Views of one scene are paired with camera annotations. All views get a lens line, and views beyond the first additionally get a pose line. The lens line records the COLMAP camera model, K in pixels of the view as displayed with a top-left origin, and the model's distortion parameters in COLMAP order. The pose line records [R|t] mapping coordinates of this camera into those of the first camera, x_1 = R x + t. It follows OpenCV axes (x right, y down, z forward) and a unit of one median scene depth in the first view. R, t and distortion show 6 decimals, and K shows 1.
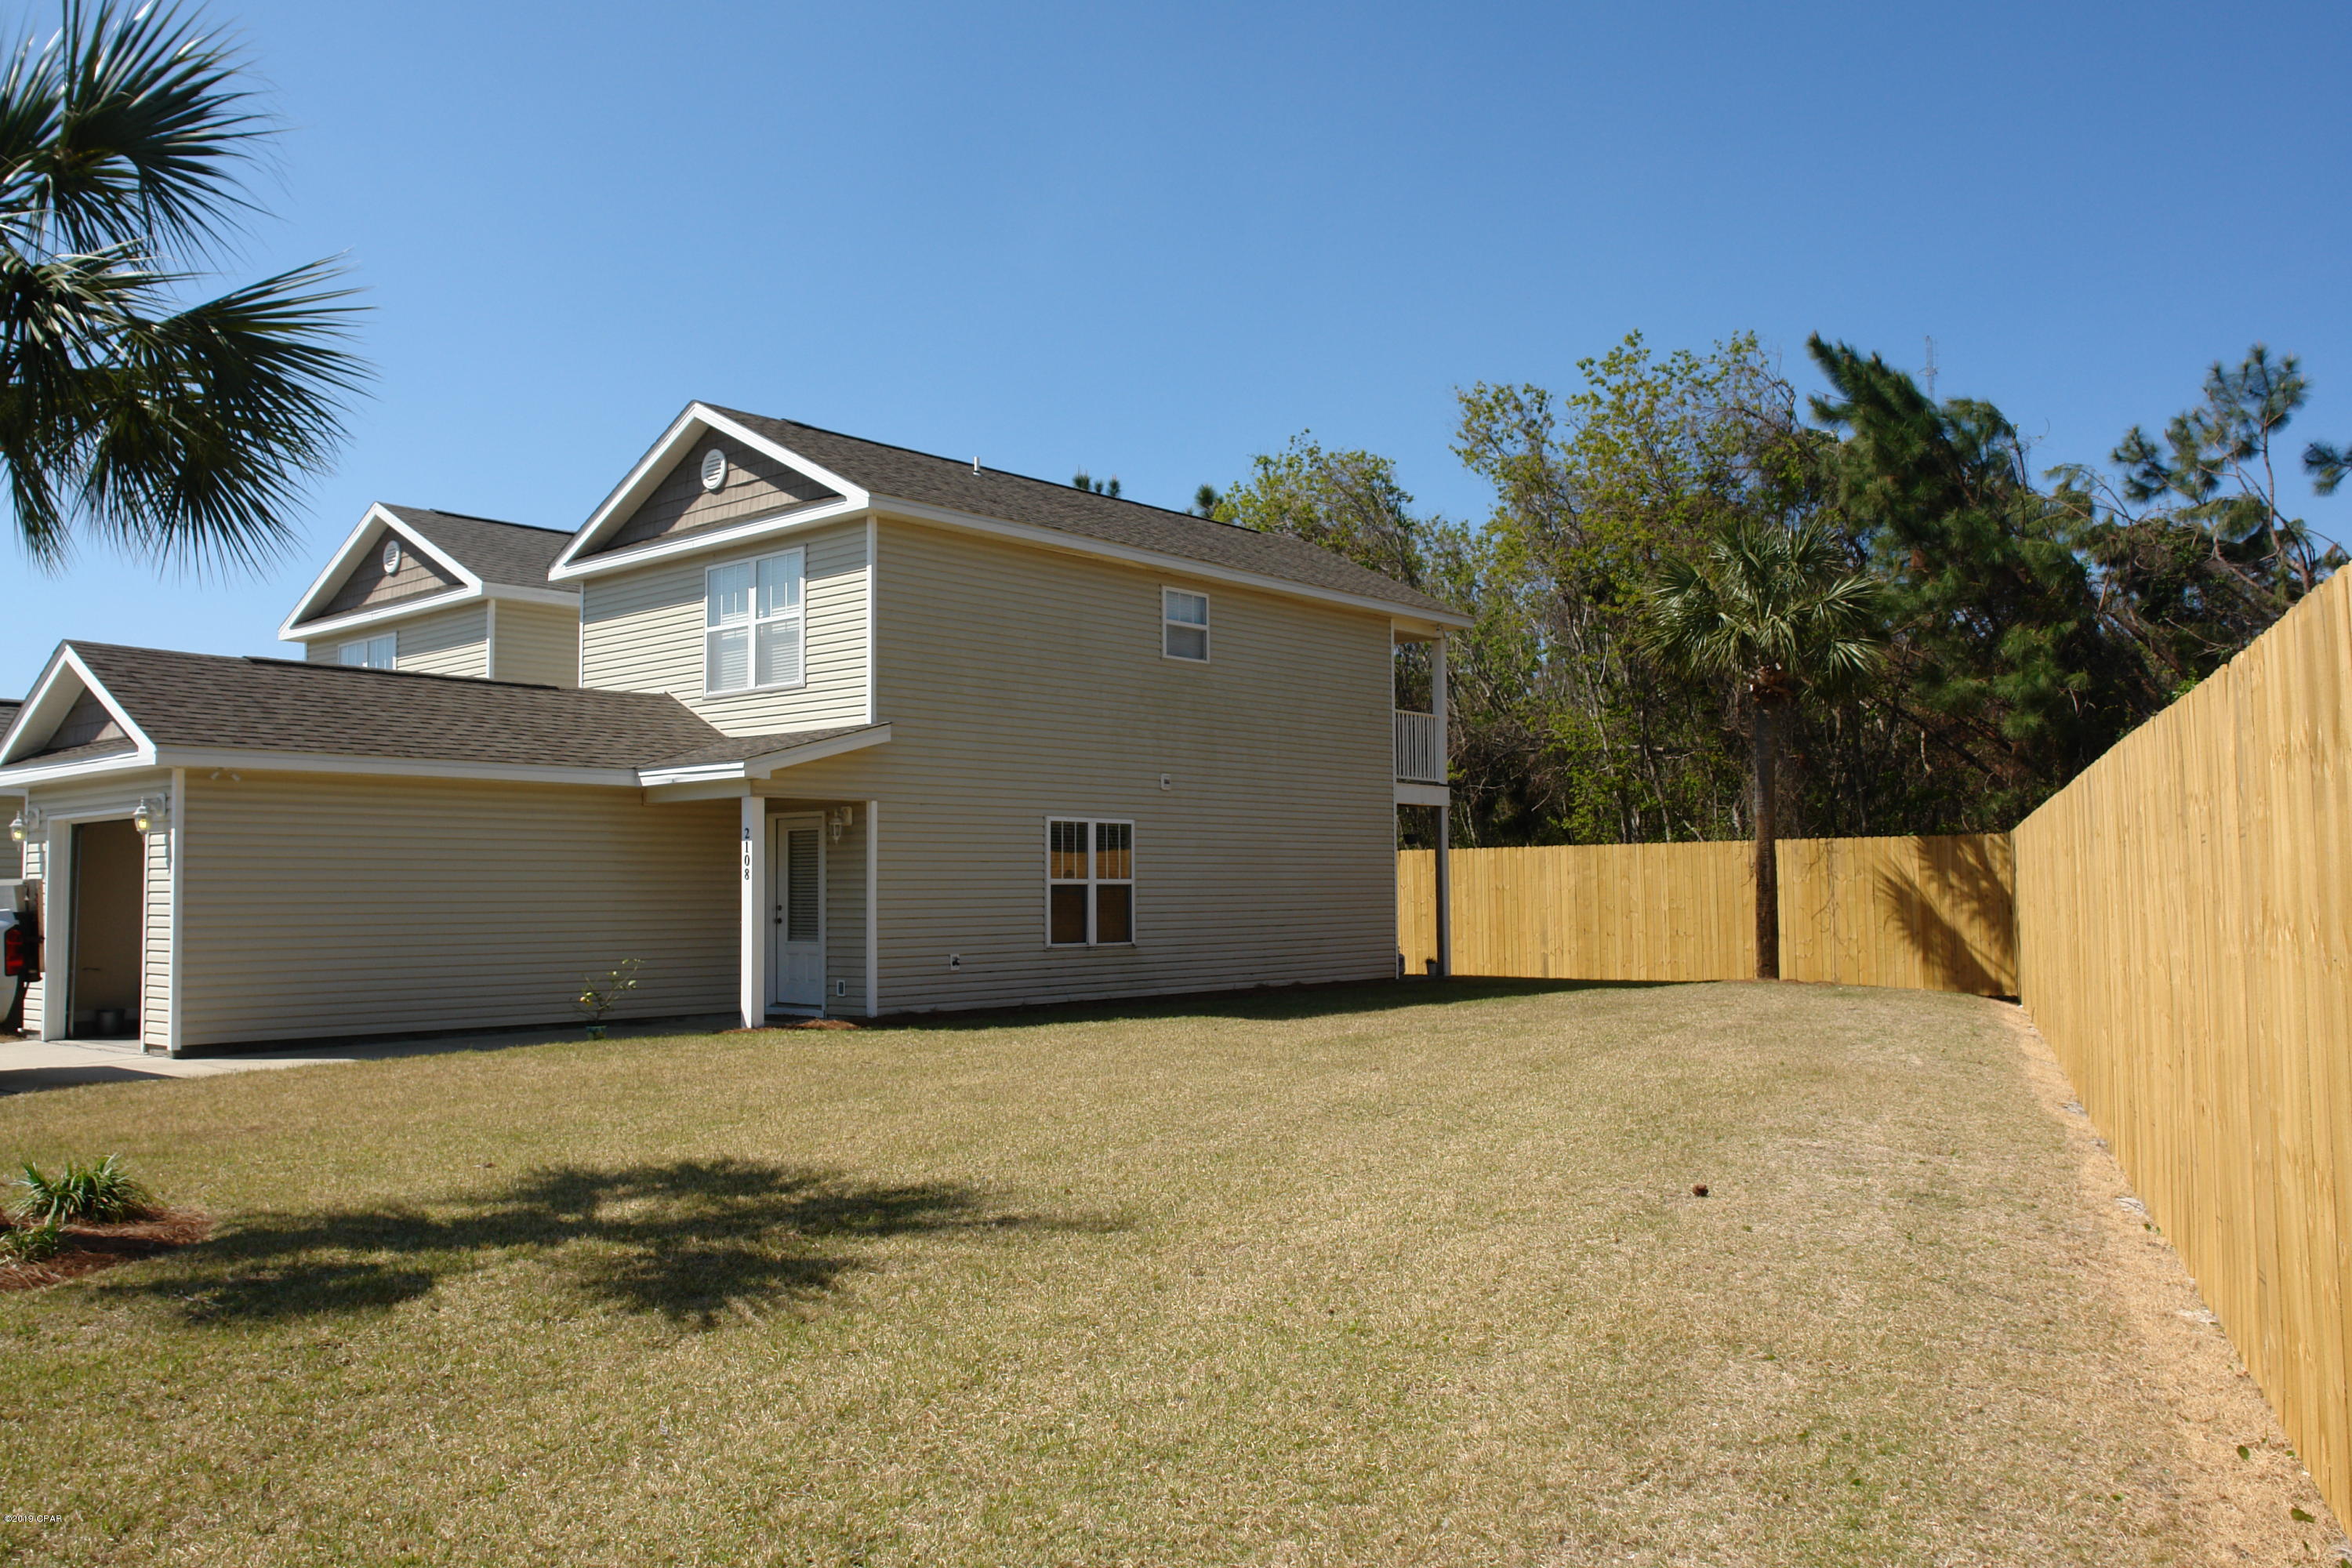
lens RADIAL K [[1840.5, 0, 1176.0], [0, 1840.5, 784.0], [0, 0, 1]] dist [-0.048836, 0.000788]
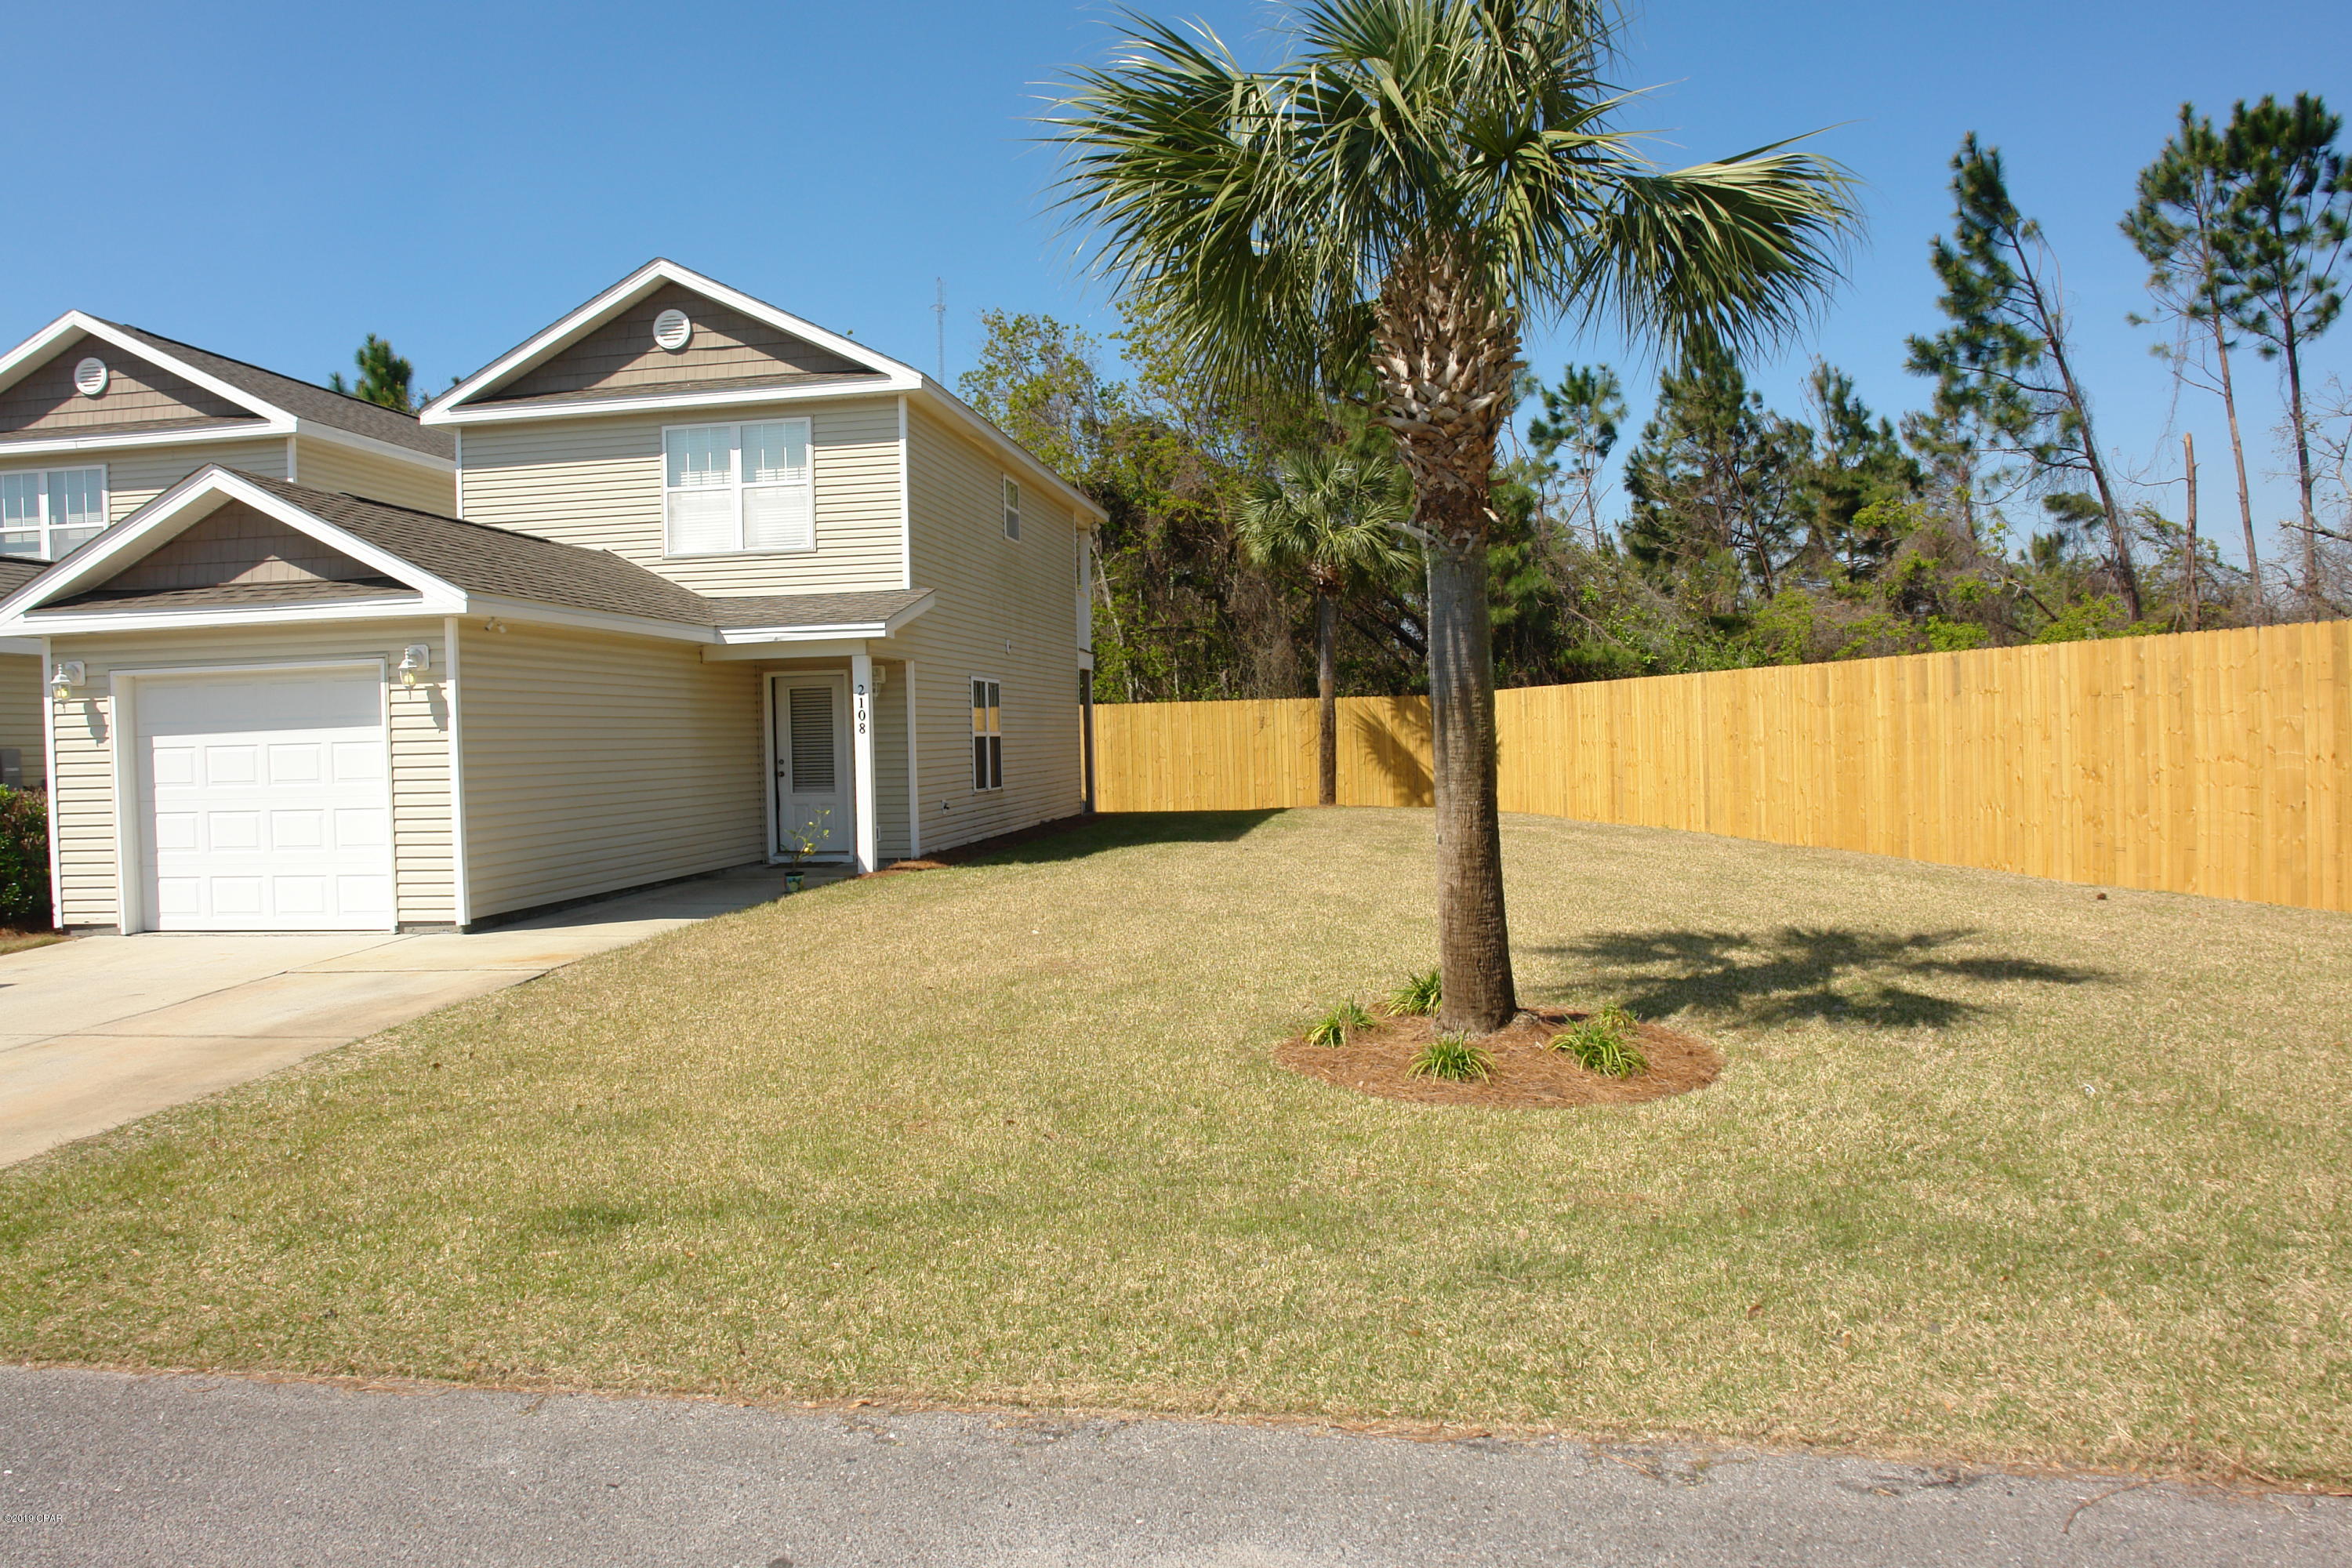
lens RADIAL K [[1651.0, 0, 1176.0], [0, 1651.0, 784.0], [0, 0, 1]] dist [-0.105487, 0.070043]
pose [[0.836057, -0.029319, 0.547859, -0.516691], [-0.013191, 0.997208, 0.073496, 0.007679], [-0.548485, -0.068674, 0.833336, 0.090551]]
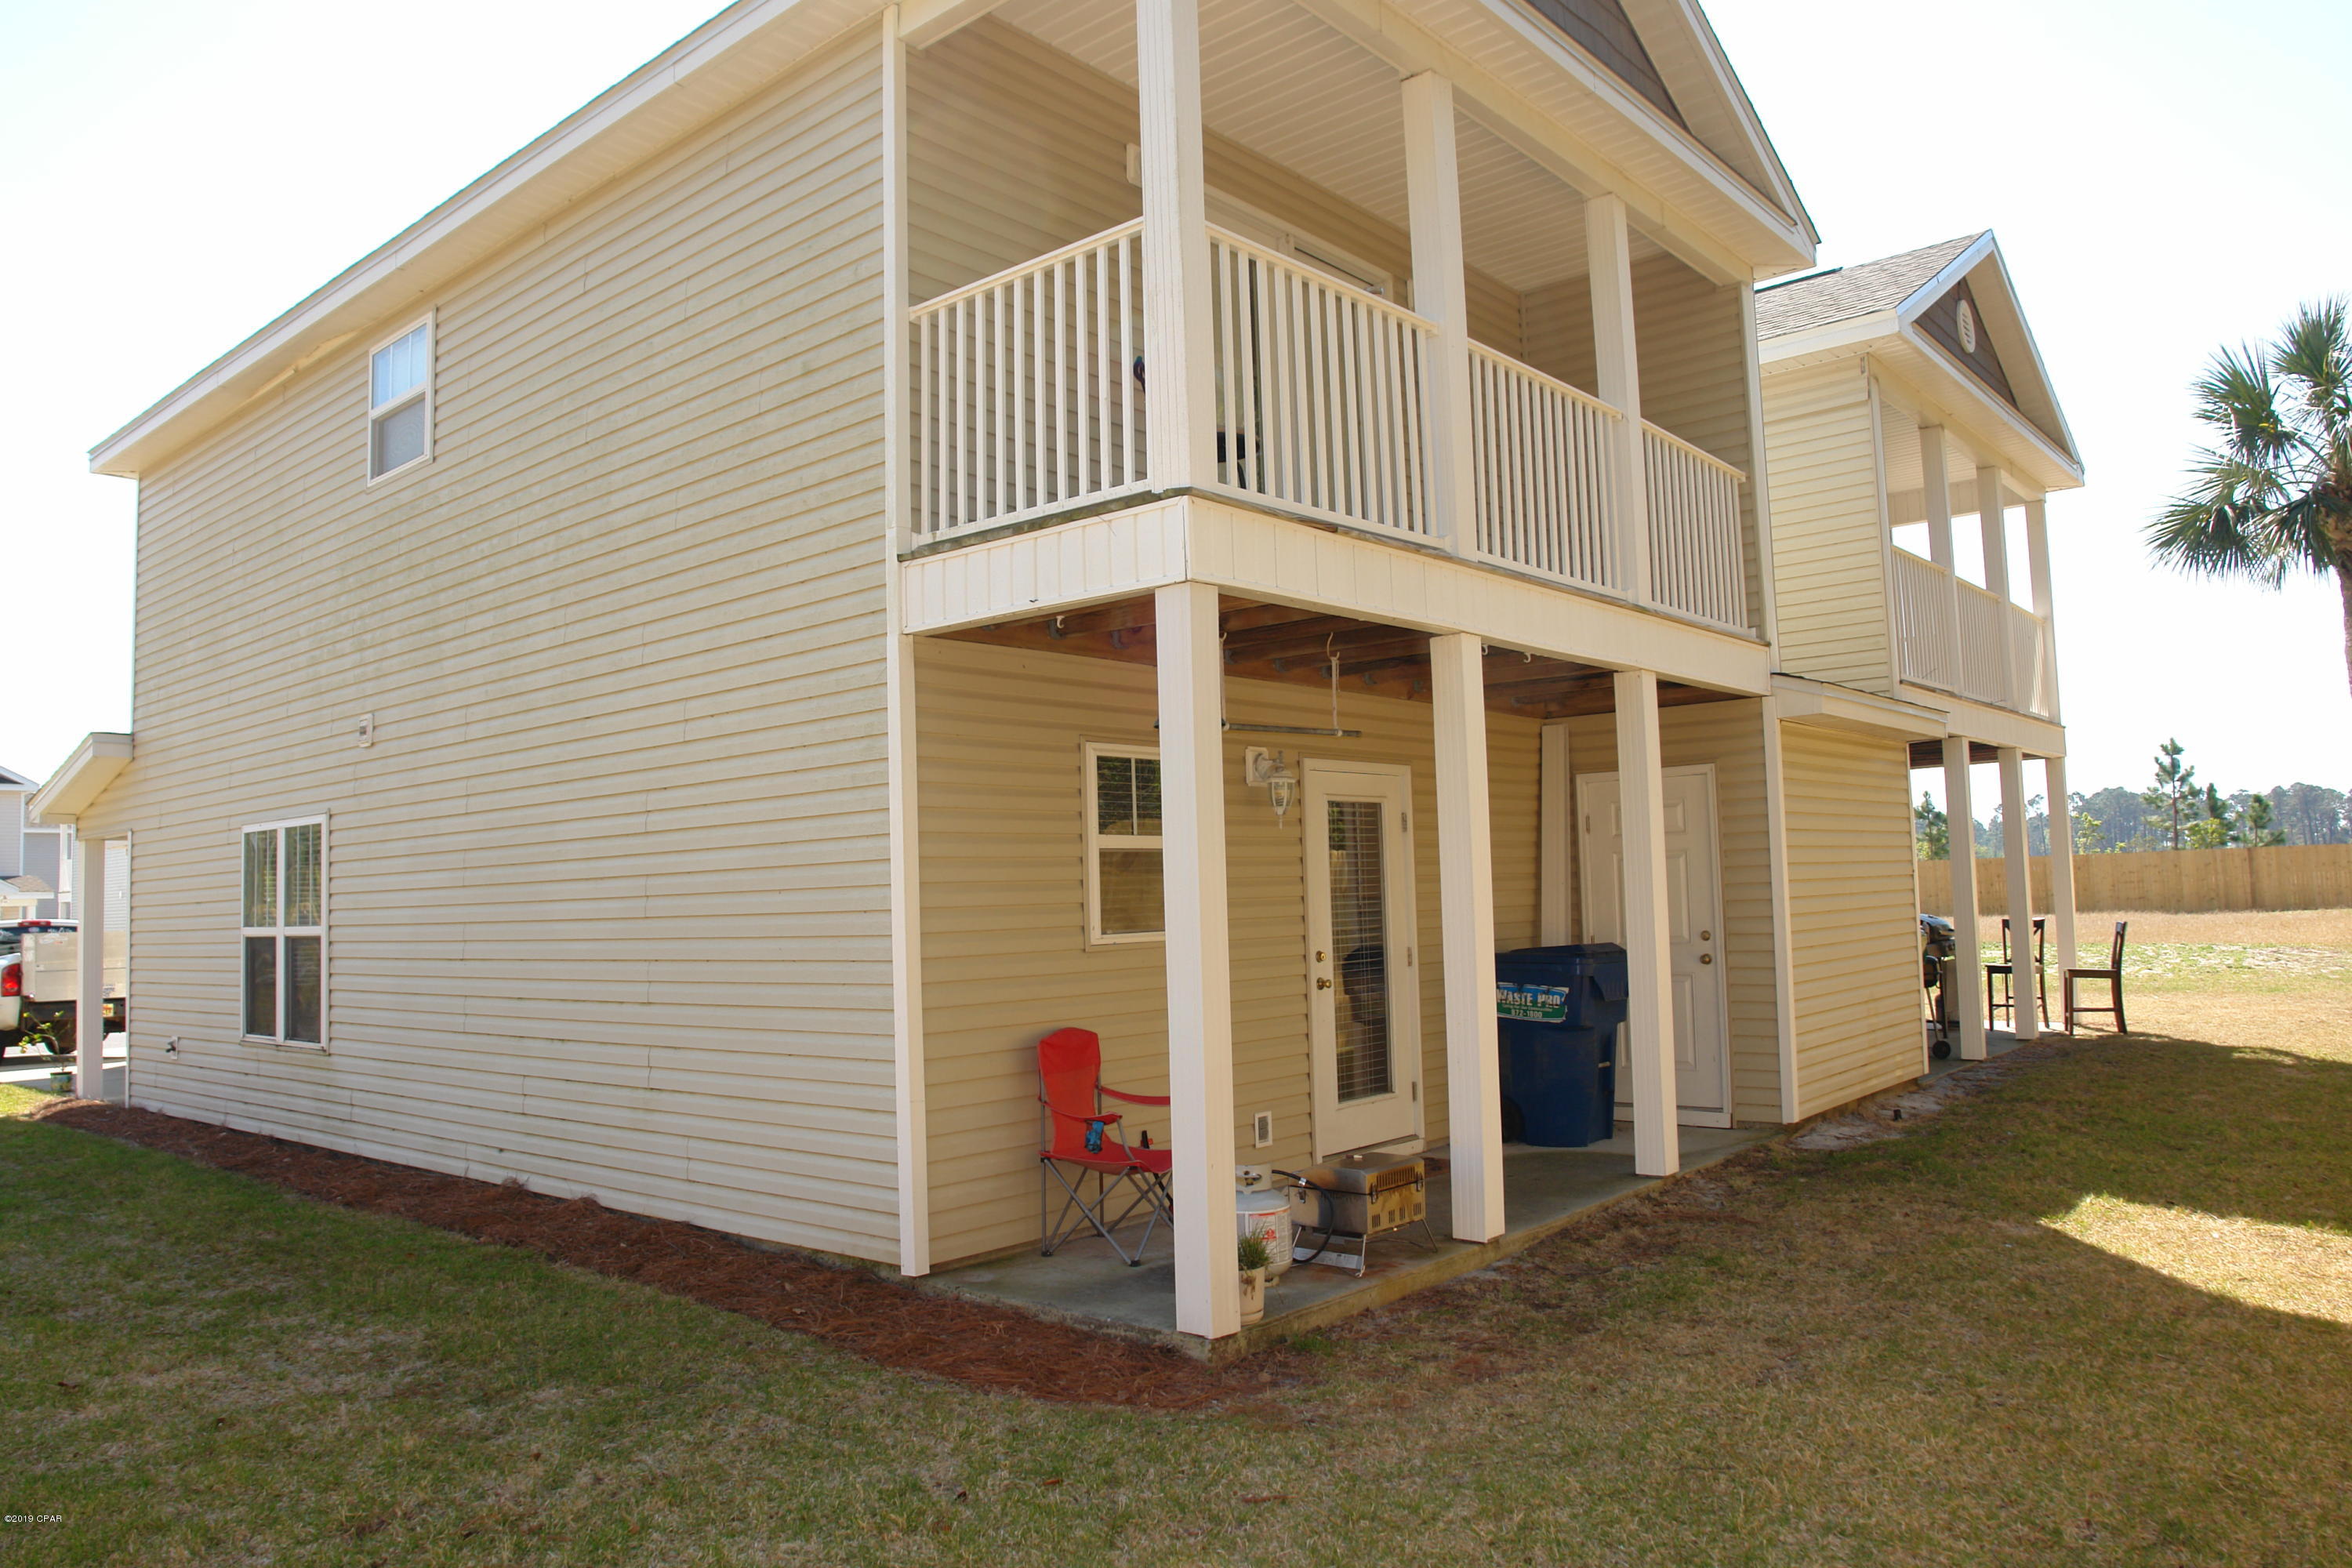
lens RADIAL K [[1651.0, 0, 1176.0], [0, 1651.0, 784.0], [0, 0, 1]] dist [-0.105487, 0.070043]
pose [[-0.002623, -0.072156, -0.997390, 0.446099], [0.081632, 0.994049, -0.072129, 0.067727], [0.996659, -0.081608, 0.003283, 1.296723]]
